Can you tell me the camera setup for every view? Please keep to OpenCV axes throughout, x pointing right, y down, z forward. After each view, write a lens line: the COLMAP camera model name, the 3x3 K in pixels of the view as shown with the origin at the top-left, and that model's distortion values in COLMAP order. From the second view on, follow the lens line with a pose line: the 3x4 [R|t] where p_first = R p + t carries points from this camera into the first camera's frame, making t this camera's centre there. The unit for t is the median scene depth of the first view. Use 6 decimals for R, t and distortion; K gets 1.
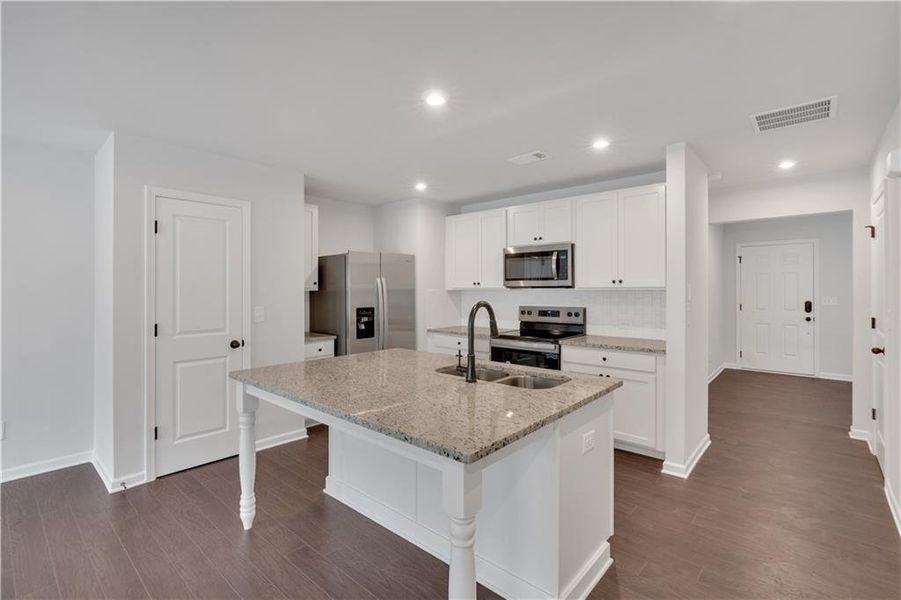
lens RADIAL K [[418.0, 0, 451.1], [0, 418.0, 291.1], [0, 0, 1]] dist [-0.023381, -0.000036]
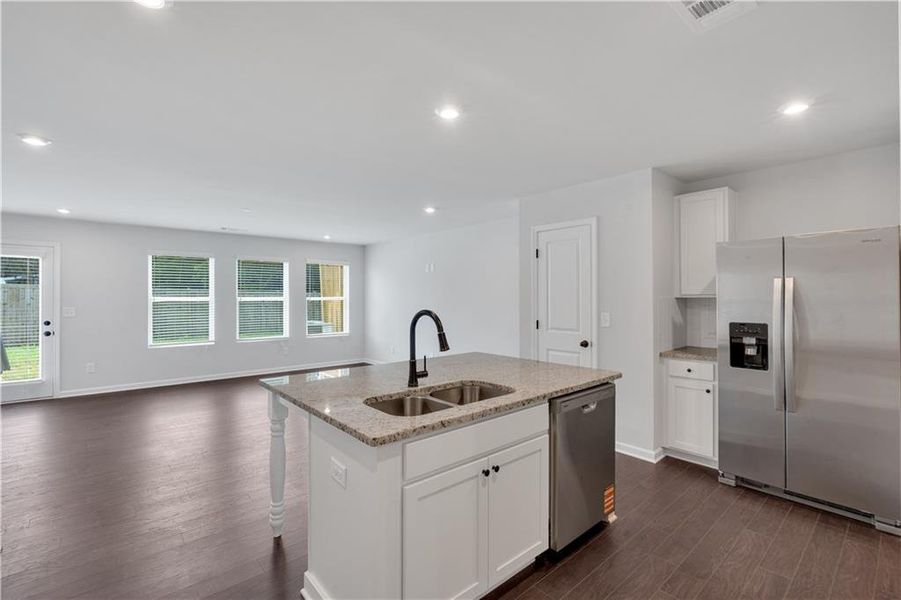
lens RADIAL K [[409.2, 0, 444.4], [0, 409.2, 295.4], [0, 0, 1]] dist [-0.013021, 0.000404]
pose [[-0.130326, -0.000723, -0.991471, 0.541437], [-0.001553, 0.999999, -0.000525, -0.004784], [0.991470, 0.001472, -0.130327, 0.626199]]
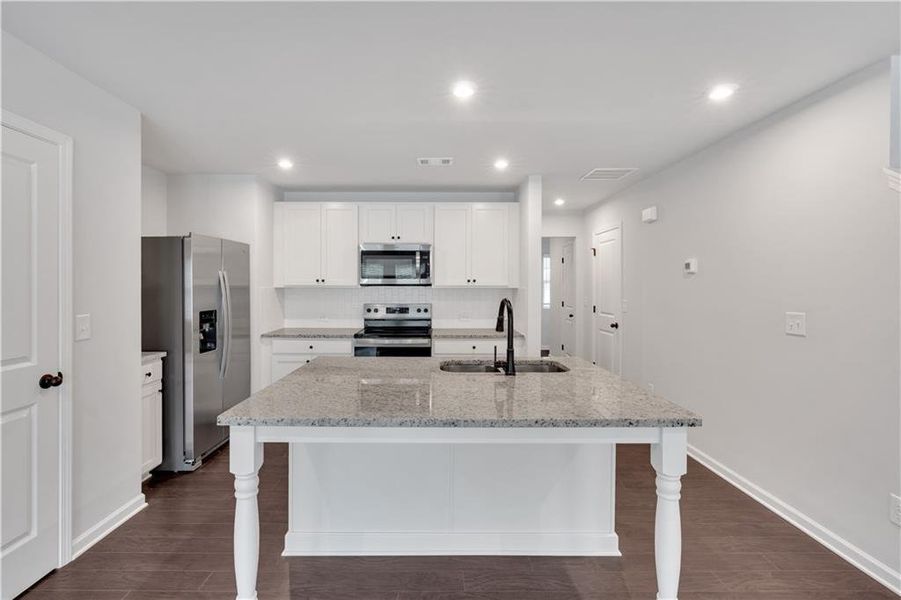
lens RADIAL K [[409.2, 0, 444.4], [0, 409.2, 295.4], [0, 0, 1]] dist [-0.013021, 0.000404]
pose [[0.738664, -0.009604, 0.674006, -0.404167], [-0.001785, 0.999867, 0.016203, -0.000424], [-0.674072, -0.013172, 0.738548, 0.182898]]
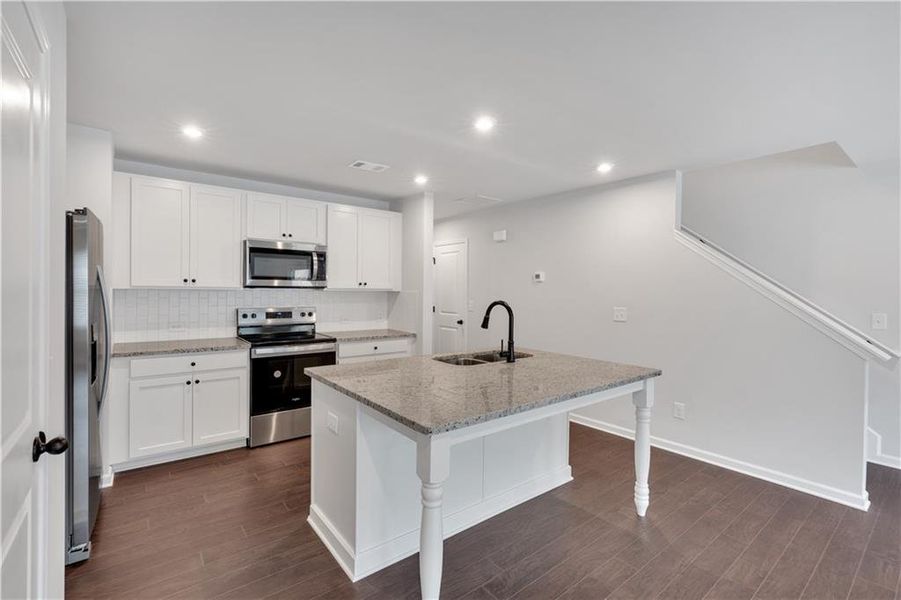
lens RADIAL K [[396.6, 0, 450.5], [0, 396.6, 300.0], [0, 0, 1]] dist [-0.018828, 0.000070]
pose [[0.174250, -0.018018, 0.984537, -0.635513], [-0.007585, 0.999778, 0.019640, -0.001066], [-0.984672, -0.010890, 0.174074, 0.508111]]
